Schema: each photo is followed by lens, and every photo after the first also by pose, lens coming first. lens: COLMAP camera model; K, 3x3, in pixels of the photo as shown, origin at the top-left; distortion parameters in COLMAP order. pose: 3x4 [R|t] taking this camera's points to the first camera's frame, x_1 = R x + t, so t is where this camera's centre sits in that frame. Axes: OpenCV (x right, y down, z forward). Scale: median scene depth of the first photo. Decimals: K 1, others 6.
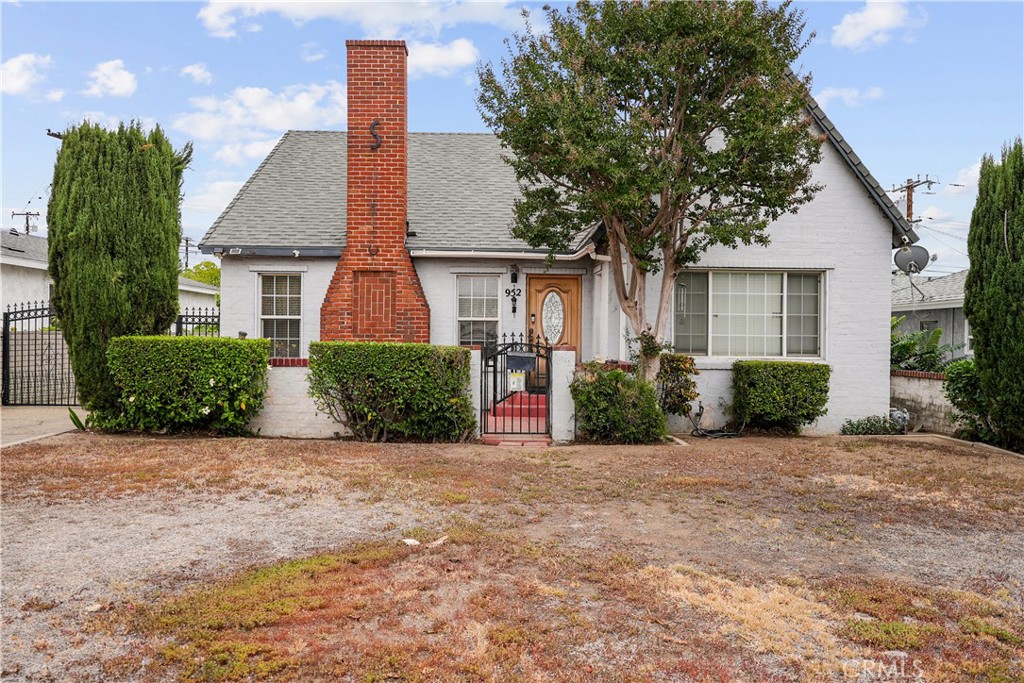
lens RADIAL K [[718.5, 0, 512.0], [0, 718.5, 341.5], [0, 0, 1]] dist [0.002670, 0.001782]
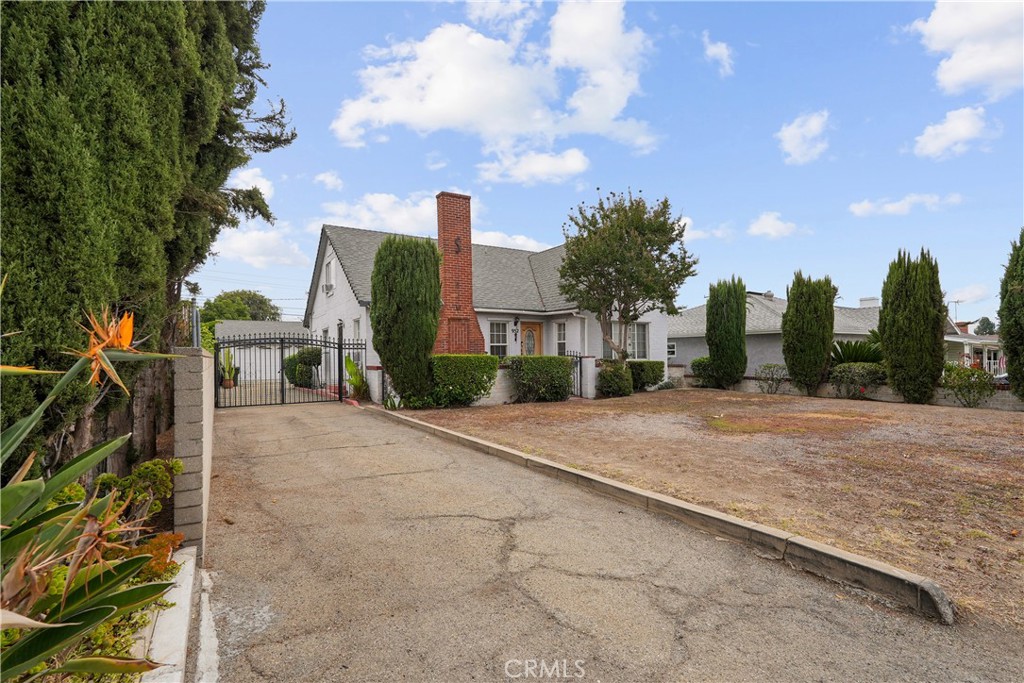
lens RADIAL K [[465.8, 0, 508.5], [0, 465.8, 354.1], [0, 0, 1]] dist [0.000362, 0.000083]
pose [[0.854786, -0.019381, 0.518619, -0.703969], [0.023541, 0.999722, -0.001440, -0.003058], [-0.518447, 0.013440, 0.855004, -0.085314]]
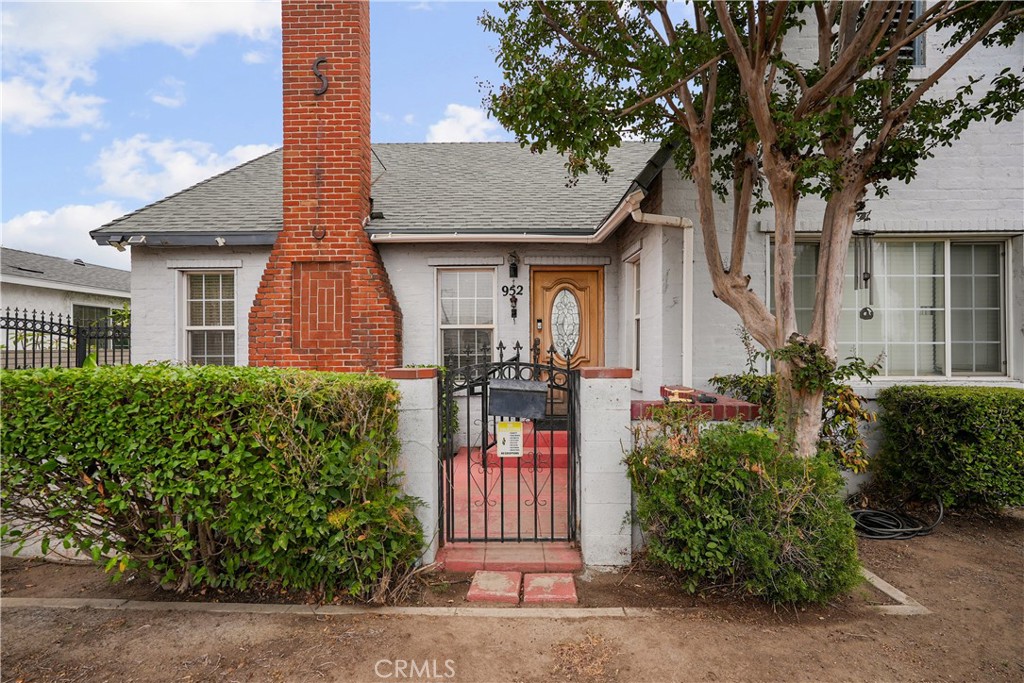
lens RADIAL K [[458.5, 0, 512.8], [0, 458.5, 348.6], [0, 0, 1]] dist [-0.016122, 0.009738]
pose [[0.999564, -0.012815, -0.026583, 0.014367], [0.012649, 0.999899, -0.006423, -0.004563], [0.026663, 0.006084, 0.999626, 0.542851]]
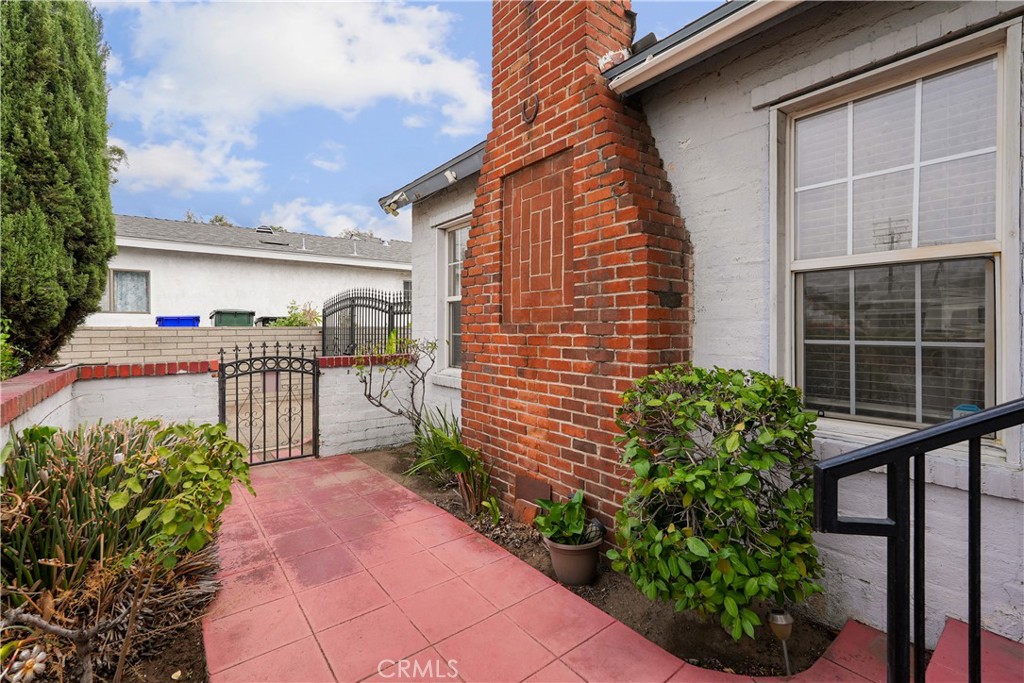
lens RADIAL K [[456.7, 0, 515.2], [0, 456.7, 327.0], [0, 0, 1]] dist [-0.006093, 0.000263]
pose [[0.609999, -0.010053, -0.792338, -0.000035], [0.000313, 0.999923, -0.012445, -0.005384], [0.792402, 0.007344, 0.609955, 0.841283]]
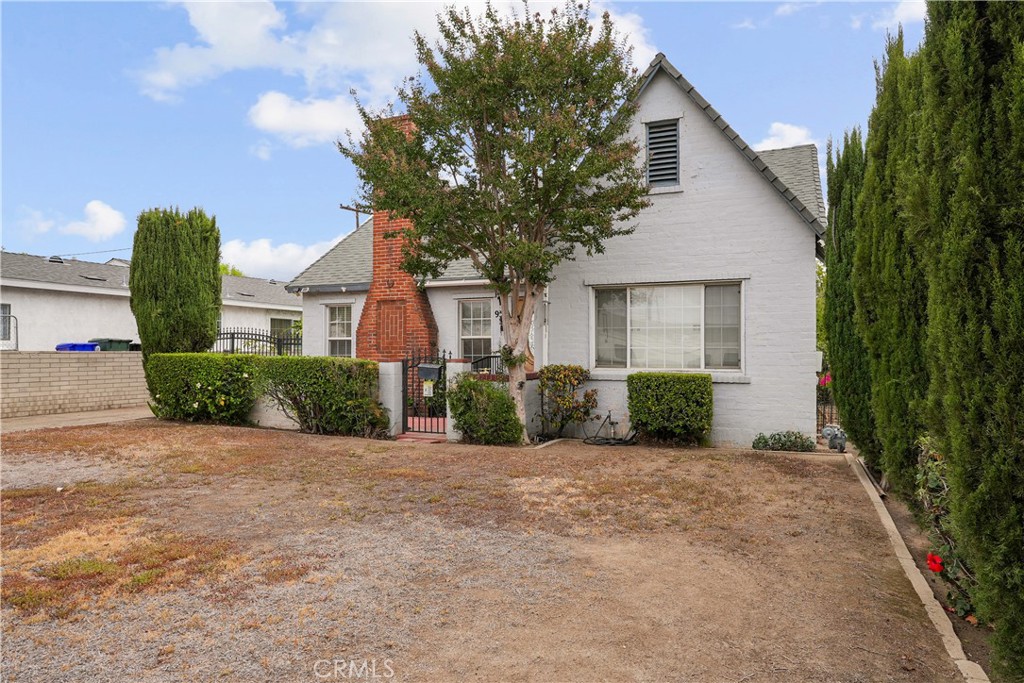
lens RADIAL K [[647.2, 0, 510.3], [0, 647.2, 344.6], [0, 0, 1]] dist [-0.000321, -0.000481]
pose [[0.911911, -0.014302, -0.410139, 0.458342], [0.005074, 0.999709, -0.023579, 0.006687], [0.410357, 0.019421, 0.911718, 0.060347]]
